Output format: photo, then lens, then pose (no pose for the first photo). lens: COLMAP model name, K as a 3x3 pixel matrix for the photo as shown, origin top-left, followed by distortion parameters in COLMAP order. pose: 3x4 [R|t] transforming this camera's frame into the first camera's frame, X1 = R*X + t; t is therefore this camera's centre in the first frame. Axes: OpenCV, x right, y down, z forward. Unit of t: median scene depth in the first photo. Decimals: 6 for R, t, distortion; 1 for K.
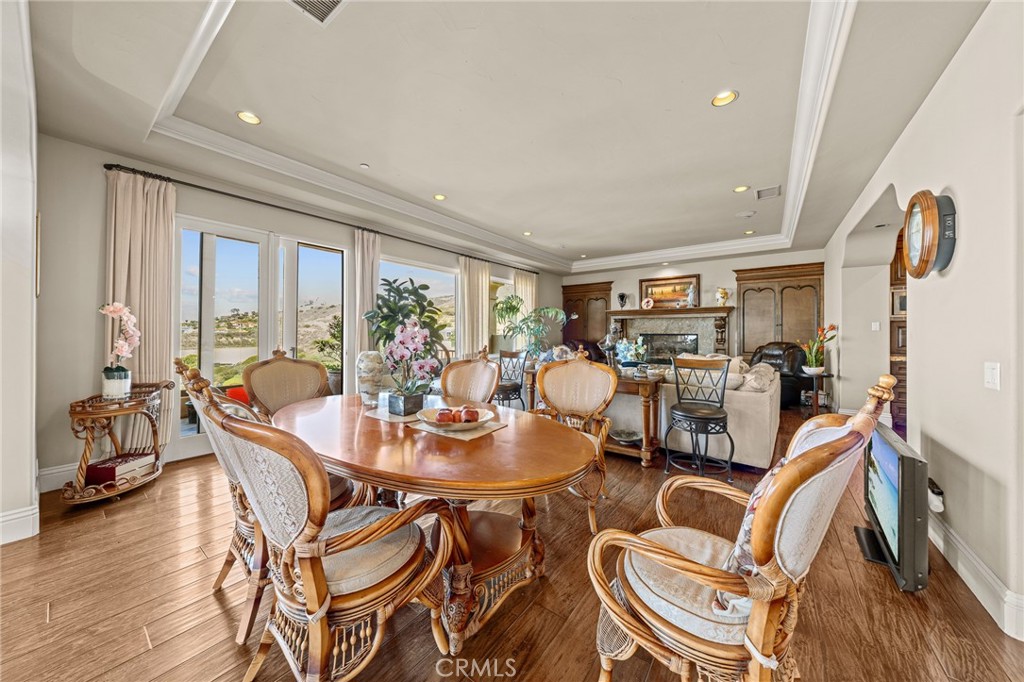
lens RADIAL K [[342.2, 0, 509.4], [0, 342.2, 341.0], [0, 0, 1]] dist [-0.007321, 0.000089]
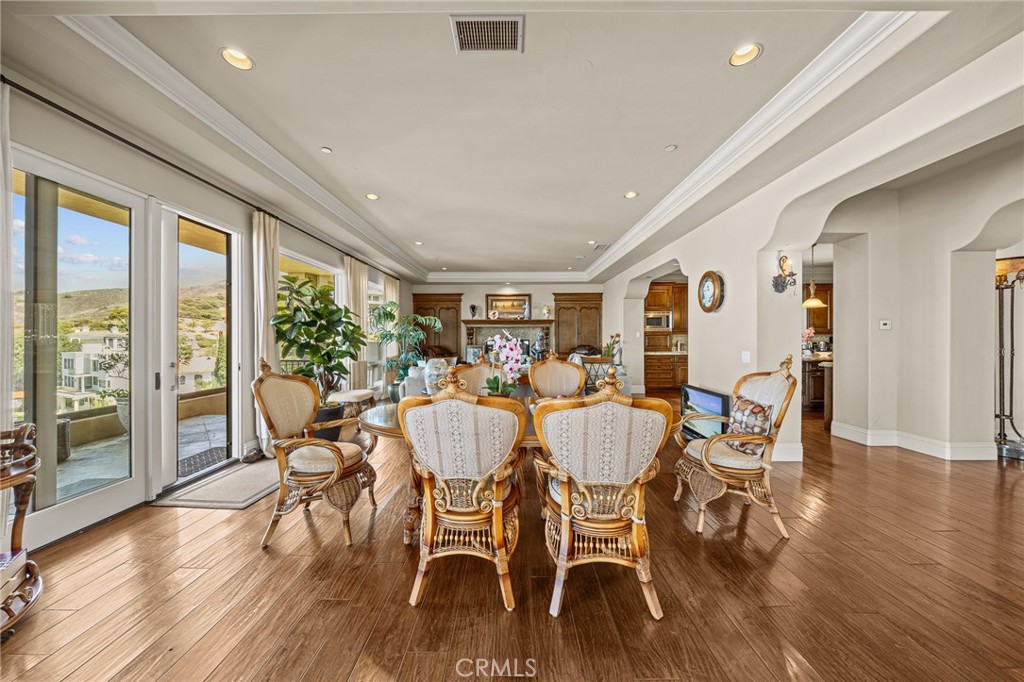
lens RADIAL K [[342.2, 0, 509.4], [0, 342.2, 341.0], [0, 0, 1]] dist [-0.007321, 0.000089]
pose [[0.821737, 0.002590, 0.569862, -0.255105], [0.012057, 0.999687, -0.021930, 0.010530], [-0.569740, 0.024891, 0.821448, -0.017524]]
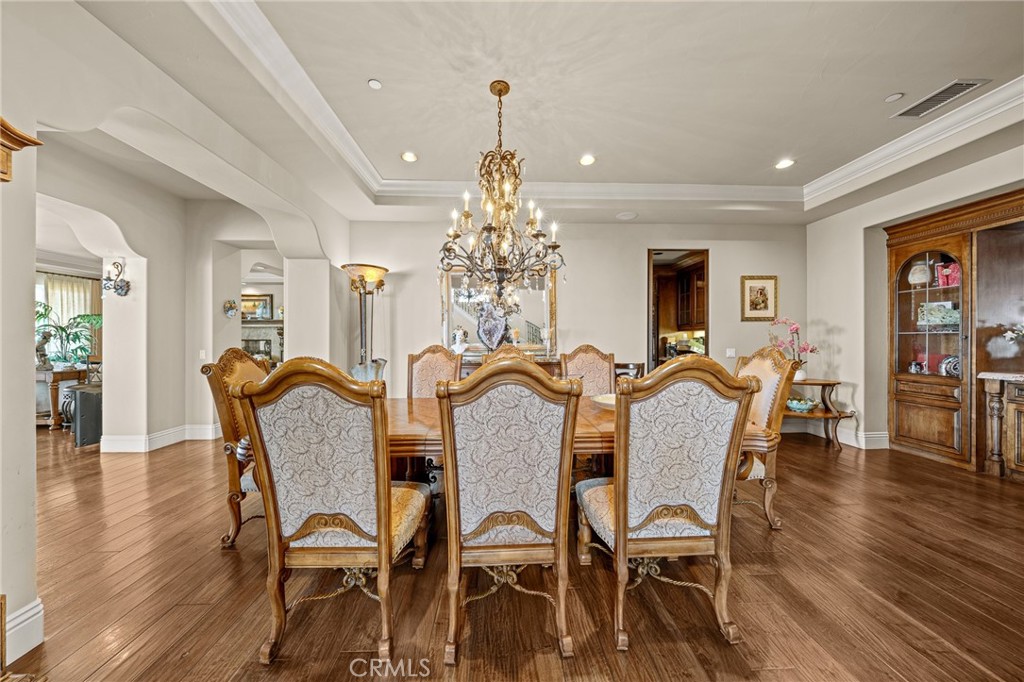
lens RADIAL K [[342.2, 0, 509.4], [0, 342.2, 341.0], [0, 0, 1]] dist [-0.007321, 0.000089]
pose [[0.786721, -0.001901, 0.617306, 0.476170], [0.015594, 0.999737, -0.016794, 0.020948], [-0.617112, 0.022838, 0.786544, -0.608468]]
